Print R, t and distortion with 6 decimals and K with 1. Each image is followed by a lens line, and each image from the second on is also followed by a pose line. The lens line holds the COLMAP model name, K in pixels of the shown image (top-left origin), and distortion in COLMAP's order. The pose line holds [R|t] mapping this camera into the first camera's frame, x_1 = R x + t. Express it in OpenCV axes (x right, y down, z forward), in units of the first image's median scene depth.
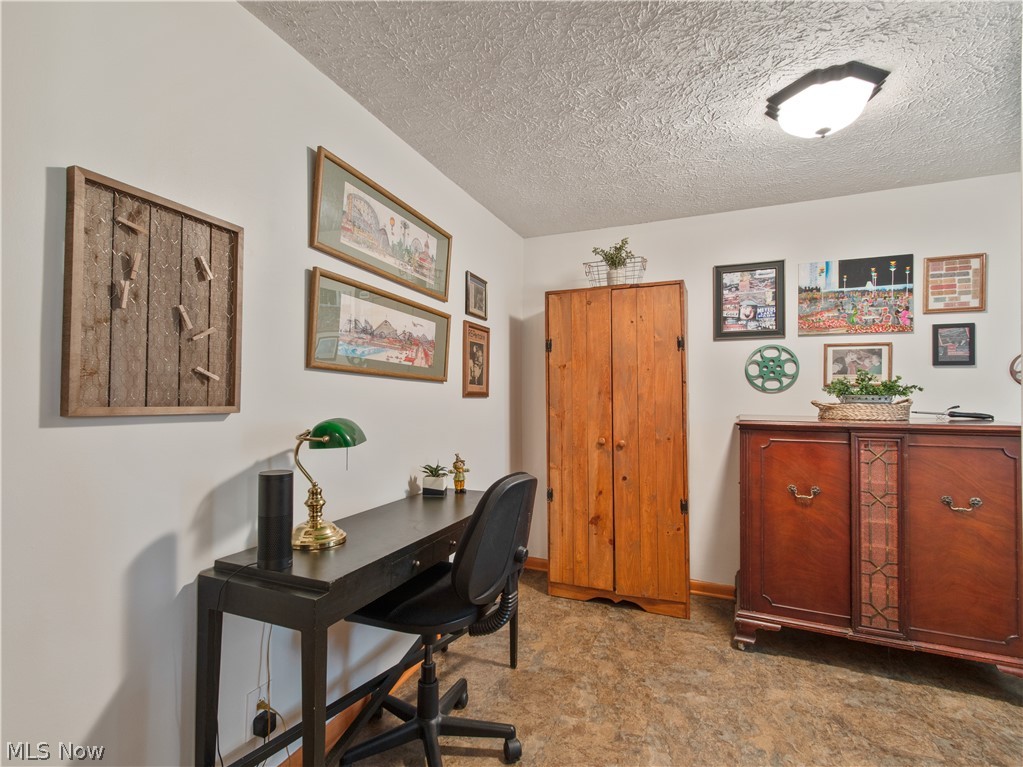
lens RADIAL K [[563.6, 0, 450.3], [0, 563.6, 382.2], [0, 0, 1]] dist [0.001299, 0.000024]
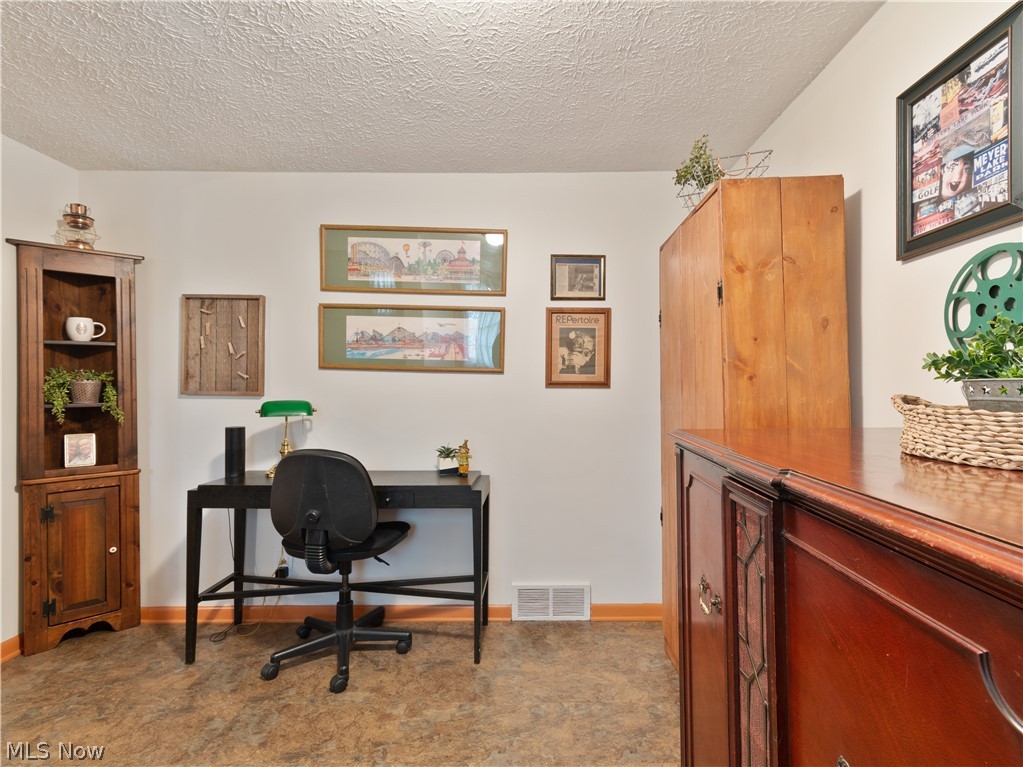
lens RADIAL K [[509.6, 0, 486.9], [0, 509.6, 379.5], [0, 0, 1]] dist [0.013072, -0.001124]
pose [[0.364443, -0.016054, -0.931087, 0.937001], [0.022947, 0.999703, -0.008256, 0.021438], [0.930943, -0.018357, 0.364703, 0.687542]]
